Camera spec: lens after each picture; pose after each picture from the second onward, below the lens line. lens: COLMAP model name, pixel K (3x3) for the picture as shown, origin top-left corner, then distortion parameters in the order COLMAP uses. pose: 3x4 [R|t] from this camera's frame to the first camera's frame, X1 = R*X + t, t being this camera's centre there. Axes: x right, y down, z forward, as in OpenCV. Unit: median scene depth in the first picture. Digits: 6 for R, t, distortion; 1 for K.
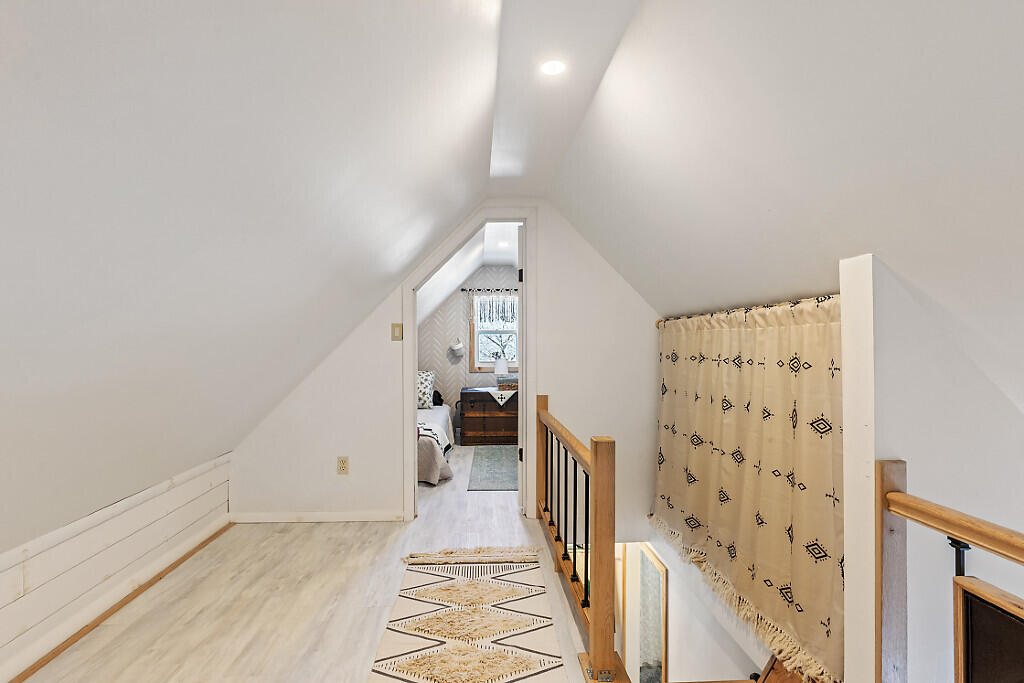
lens RADIAL K [[474.3, 0, 495.5], [0, 474.3, 352.7], [0, 0, 1]] dist [0.000350, 0.000085]
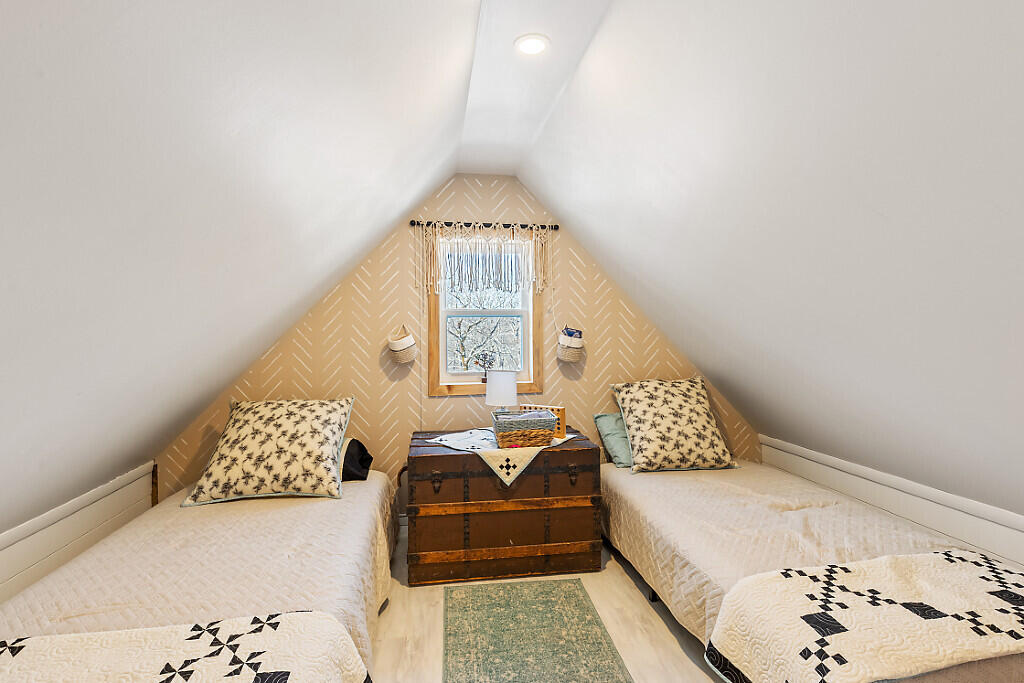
lens RADIAL K [[469.7, 0, 508.2], [0, 469.7, 343.5], [0, 0, 1]] dist [-0.002850, -0.000626]
pose [[0.992598, -0.005155, 0.121340, -0.033079], [0.005400, 0.999984, -0.001695, -0.011455], [-0.121330, 0.002338, 0.992610, 0.530500]]
